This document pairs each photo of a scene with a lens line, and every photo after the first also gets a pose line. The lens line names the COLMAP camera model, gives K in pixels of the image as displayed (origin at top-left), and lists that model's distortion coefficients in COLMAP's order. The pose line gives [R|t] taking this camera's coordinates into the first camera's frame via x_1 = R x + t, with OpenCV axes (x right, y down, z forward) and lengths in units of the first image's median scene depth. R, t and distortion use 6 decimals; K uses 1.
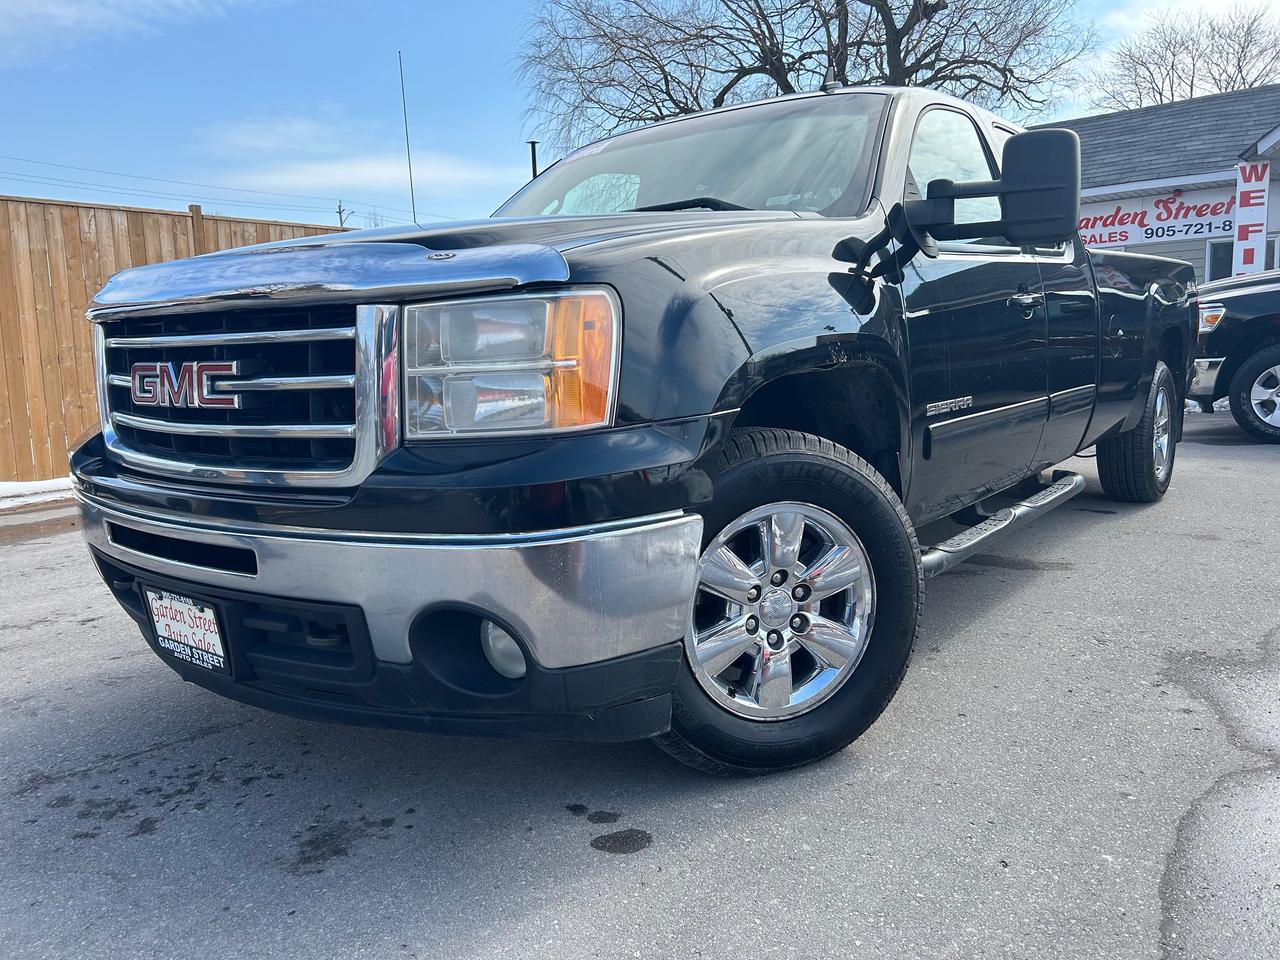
lens RADIAL K [[975.6, 0, 632.1], [0, 975.6, 475.6], [0, 0, 1]] dist [0.051826, -0.054583]
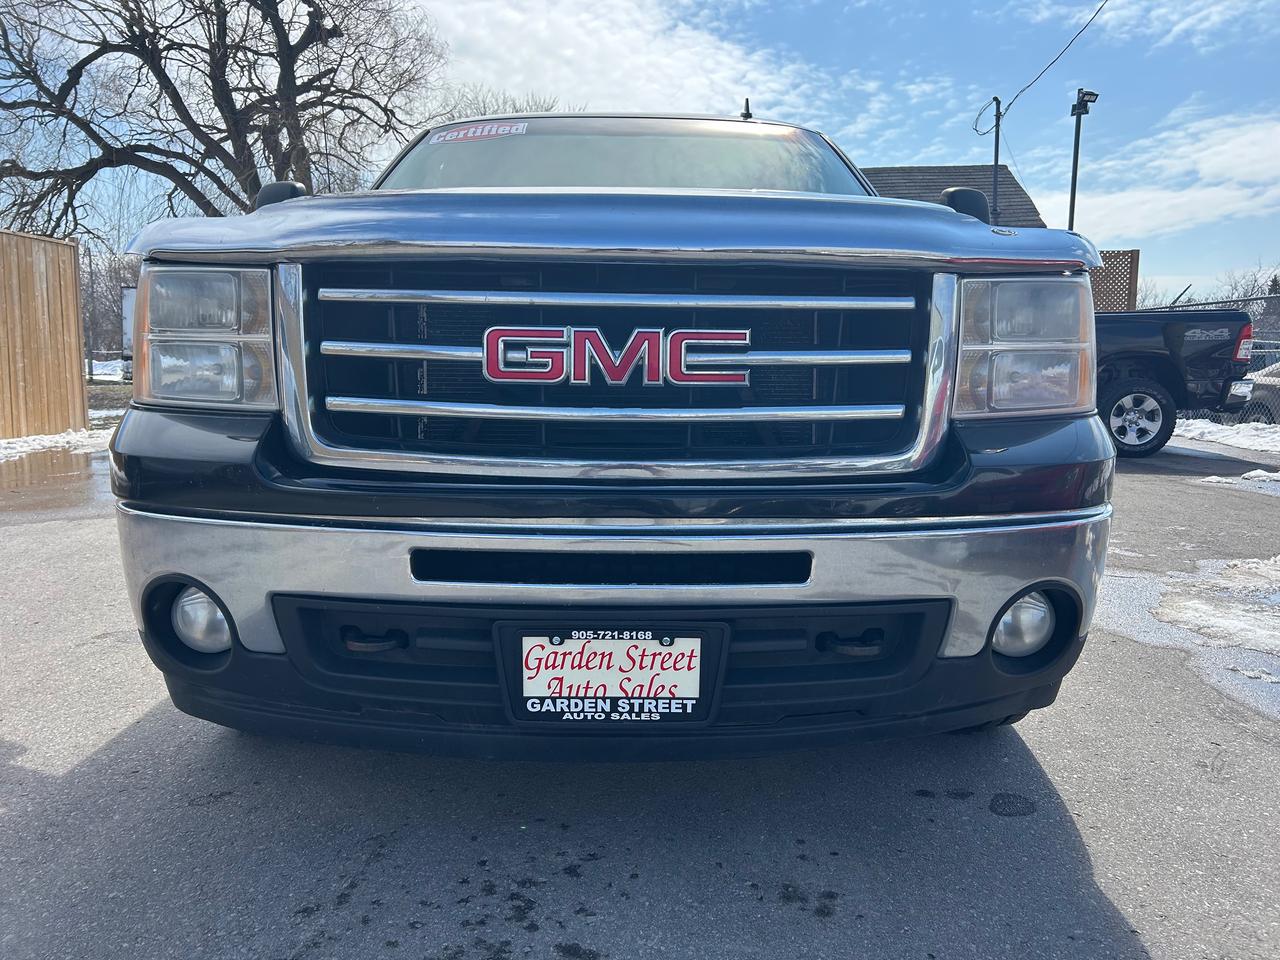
lens RADIAL K [[975.6, 0, 649.4], [0, 975.6, 482.1], [0, 0, 1]] dist [0.051826, -0.054583]
pose [[0.771819, -0.033714, 0.634948, -0.893178], [0.048329, 0.998815, -0.005714, 0.011127], [-0.634003, 0.035097, 0.772534, 0.381531]]
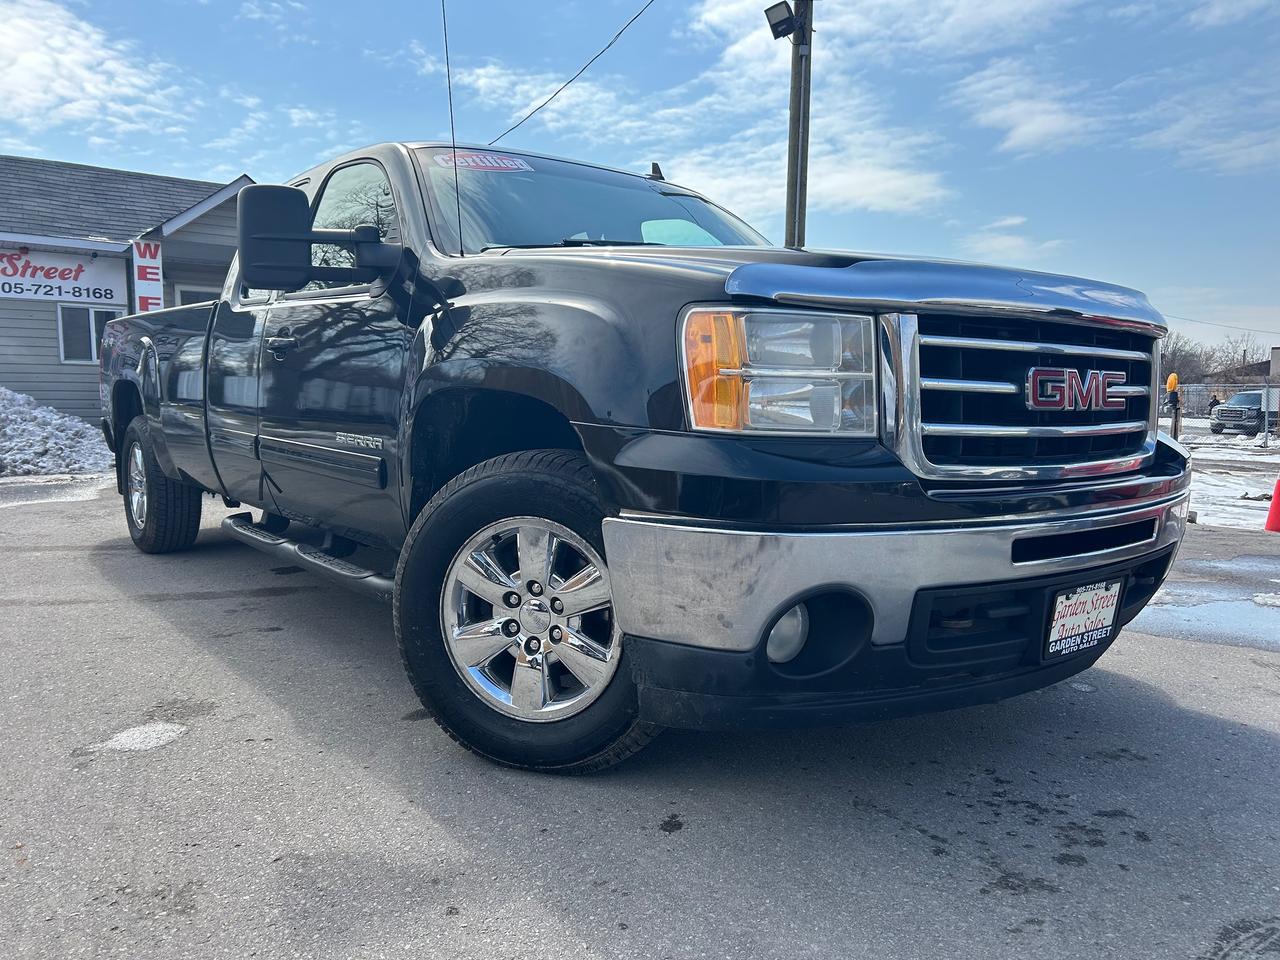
lens RADIAL K [[975.6, 0, 651.0], [0, 975.6, 488.6], [0, 0, 1]] dist [0.051826, -0.054583]
pose [[0.216567, -0.054604, 0.974739, -1.564344], [0.114259, 0.992991, 0.030240, -0.068357], [-0.969558, 0.104824, 0.221288, 1.186578]]
